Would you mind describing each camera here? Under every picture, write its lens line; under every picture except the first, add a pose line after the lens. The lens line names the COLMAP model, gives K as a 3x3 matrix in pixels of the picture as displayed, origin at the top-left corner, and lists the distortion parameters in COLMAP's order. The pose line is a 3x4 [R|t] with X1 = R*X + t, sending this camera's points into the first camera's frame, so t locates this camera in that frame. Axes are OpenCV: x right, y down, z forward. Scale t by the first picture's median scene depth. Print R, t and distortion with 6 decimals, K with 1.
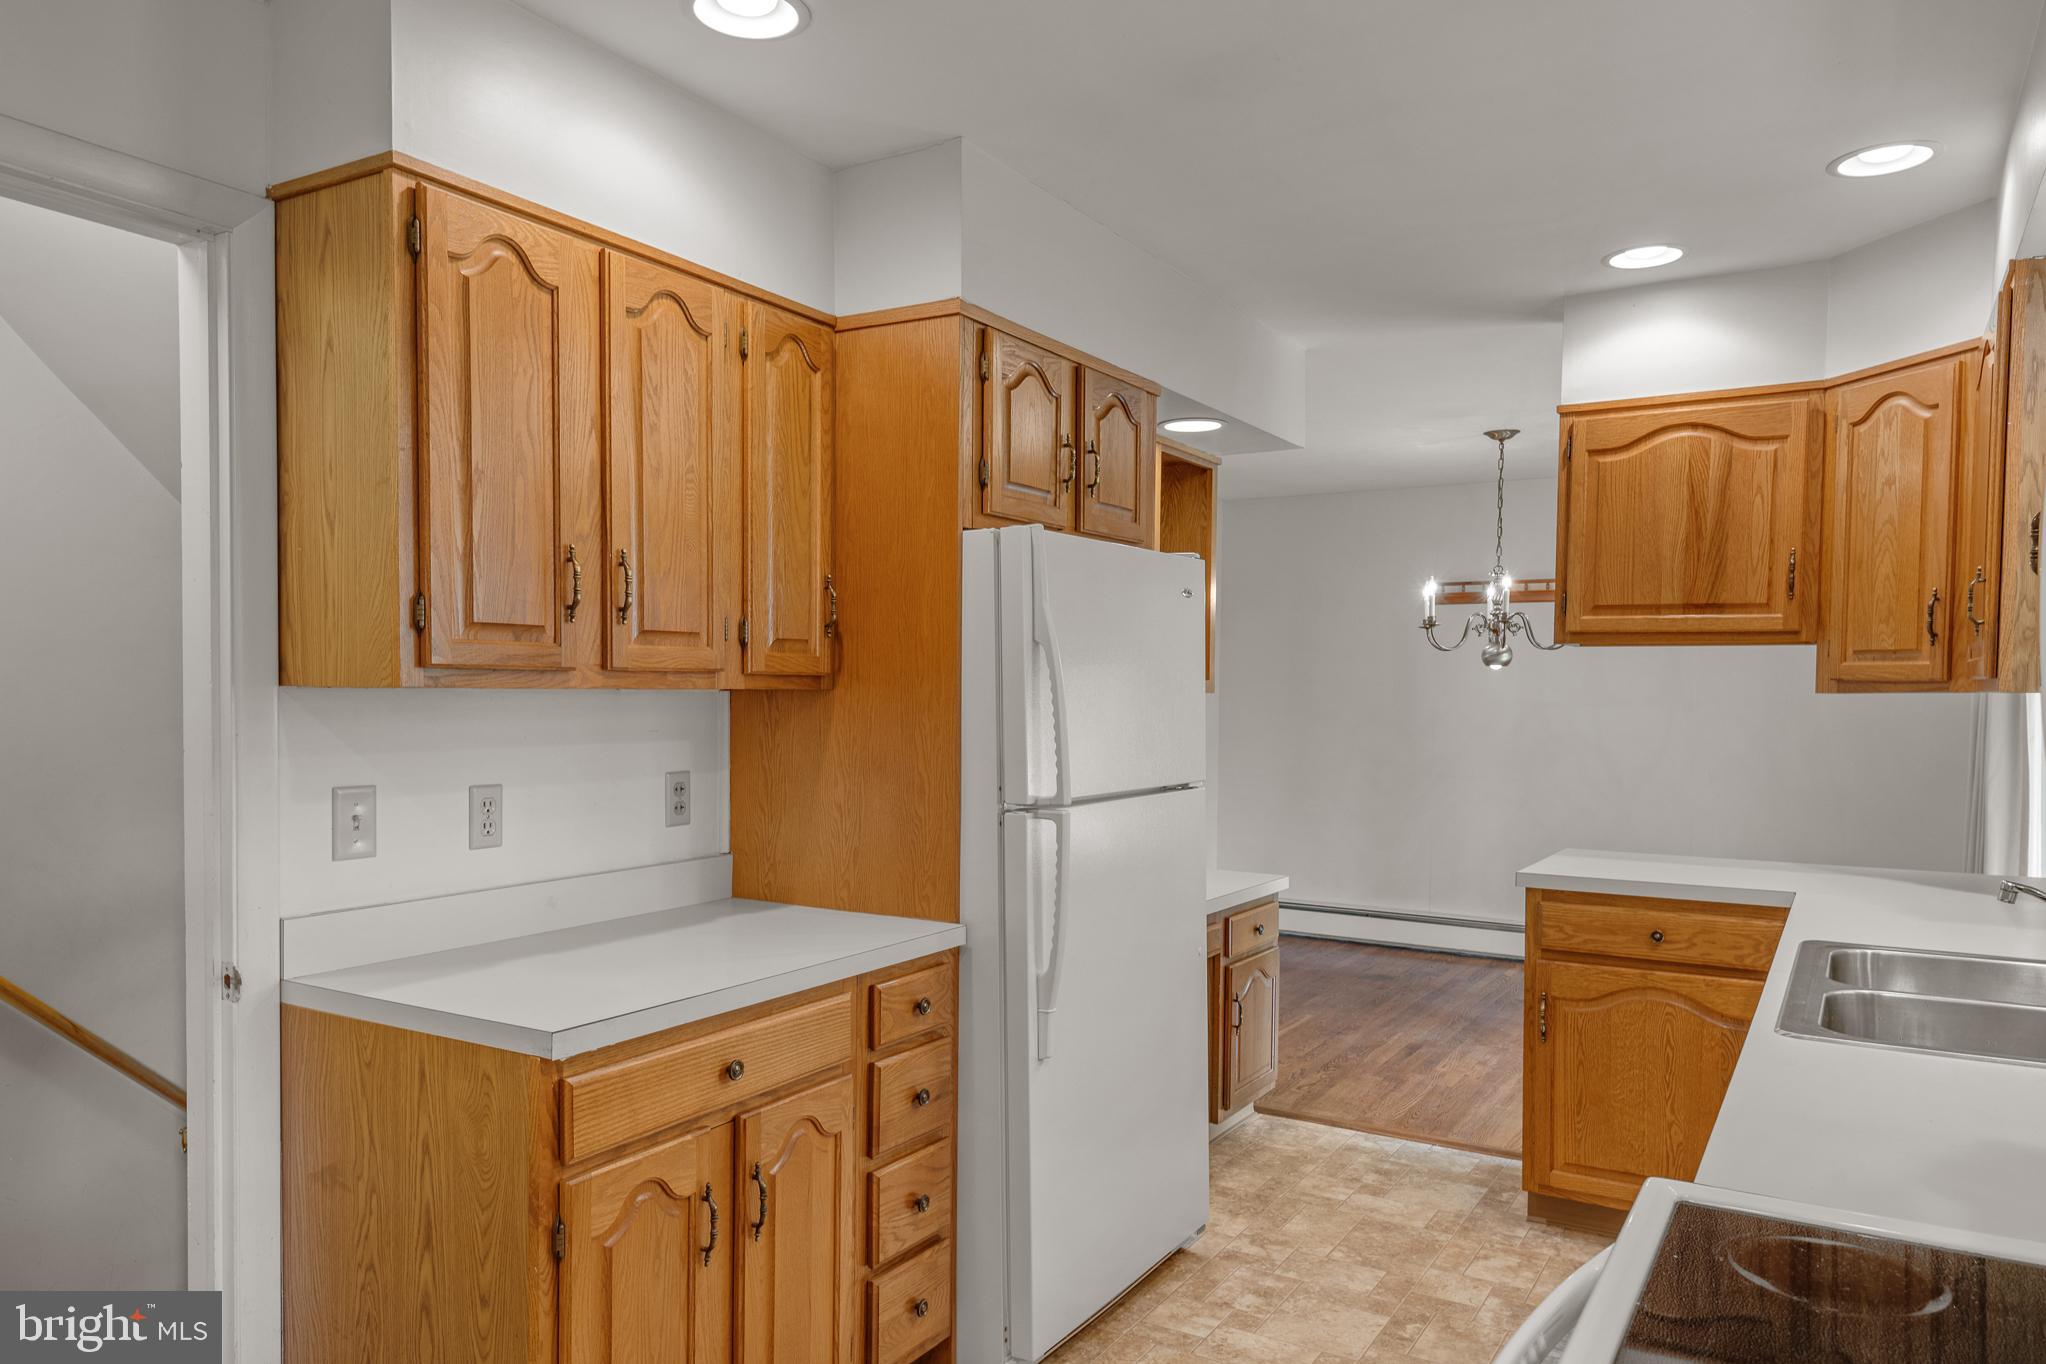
lens RADIAL K [[1377.7, 0, 1033.9], [0, 1377.7, 730.1], [0, 0, 1]] dist [0.031626, -0.003366]
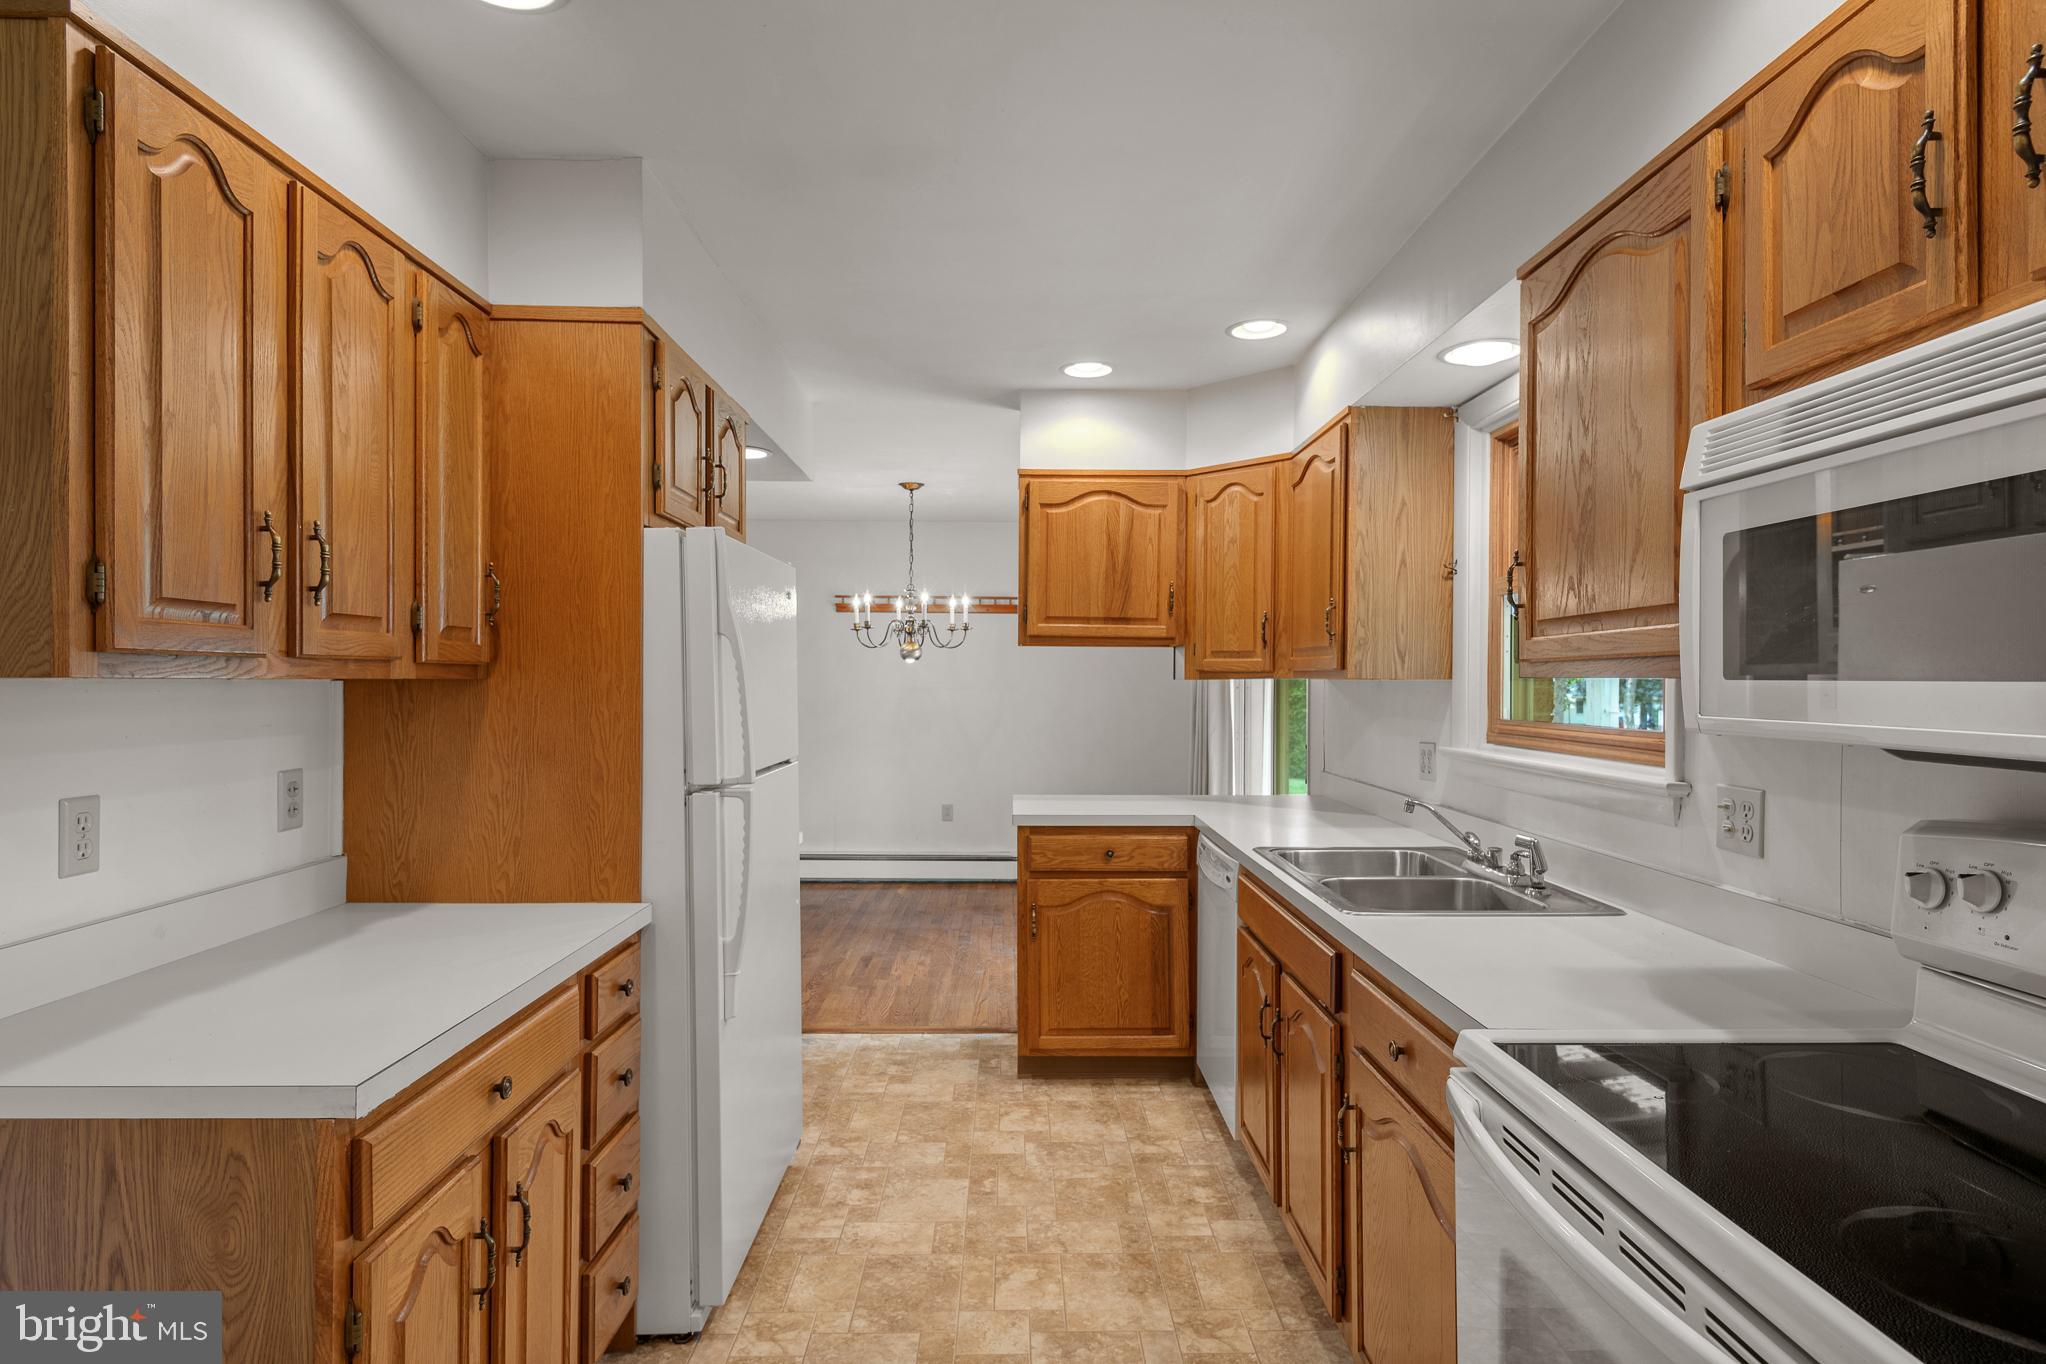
lens RADIAL K [[1073.1, 0, 1023.0], [0, 1073.1, 682.0], [0, 0, 1]] dist [0.046837, -0.033059]
pose [[0.851162, -0.004368, 0.524884, -0.219622], [0.017782, 0.999631, -0.020517, -0.004317], [-0.524601, 0.026797, 0.850926, 0.135755]]
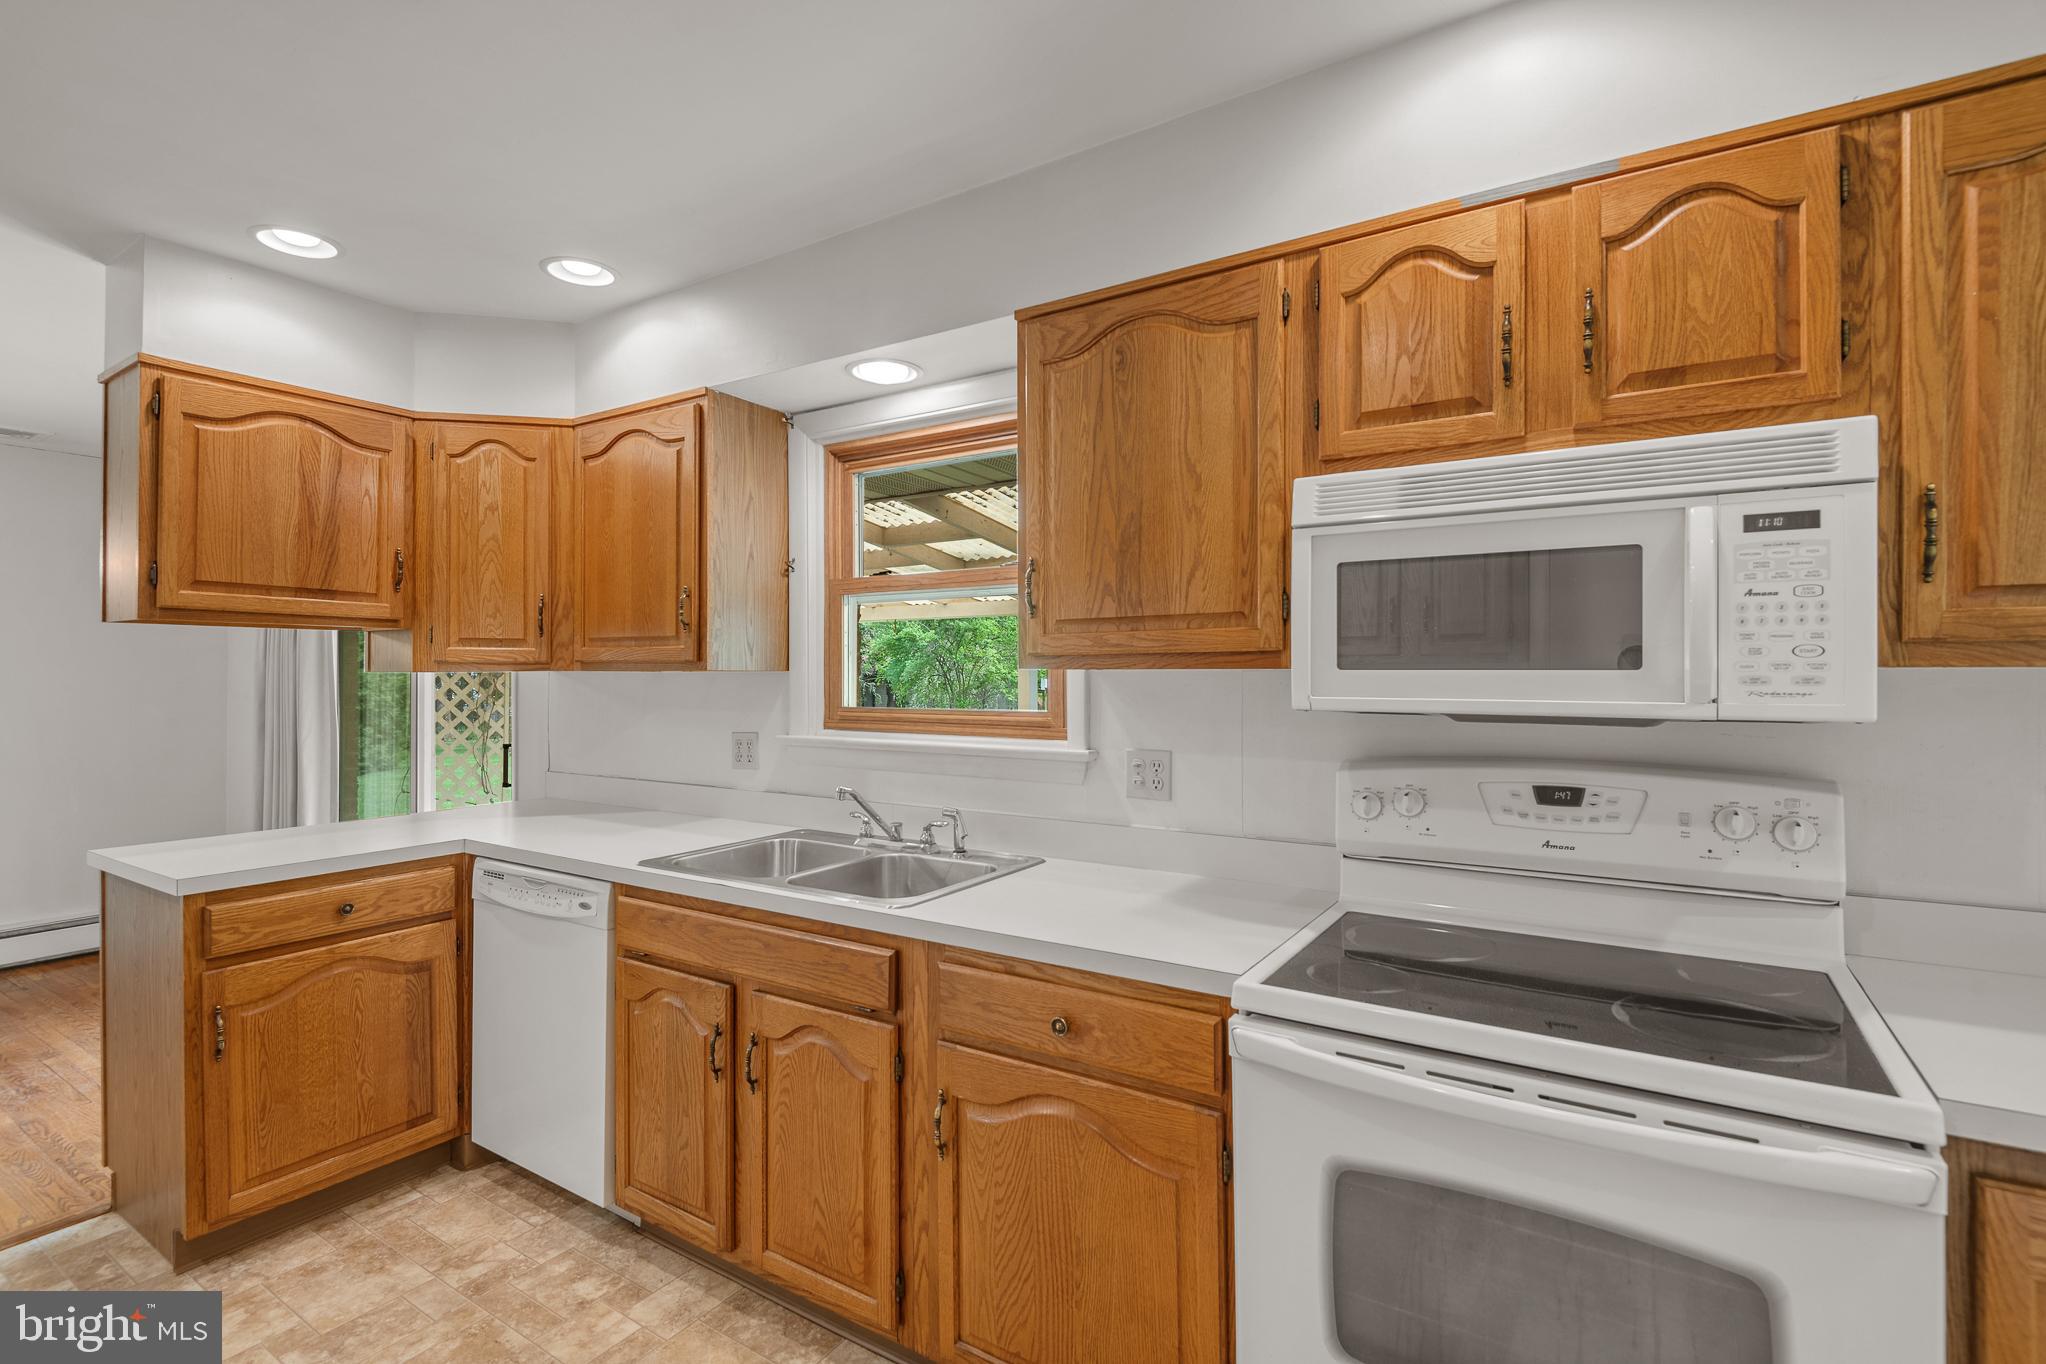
lens RADIAL K [[954.9, 0, 1026.2], [0, 954.9, 670.4], [0, 0, 1]] dist [0.018366, -0.013815]
pose [[0.037254, -0.003769, 0.999299, -0.280103], [0.031835, 0.999490, 0.002583, -0.016282], [-0.998799, 0.031716, 0.037355, 0.525525]]
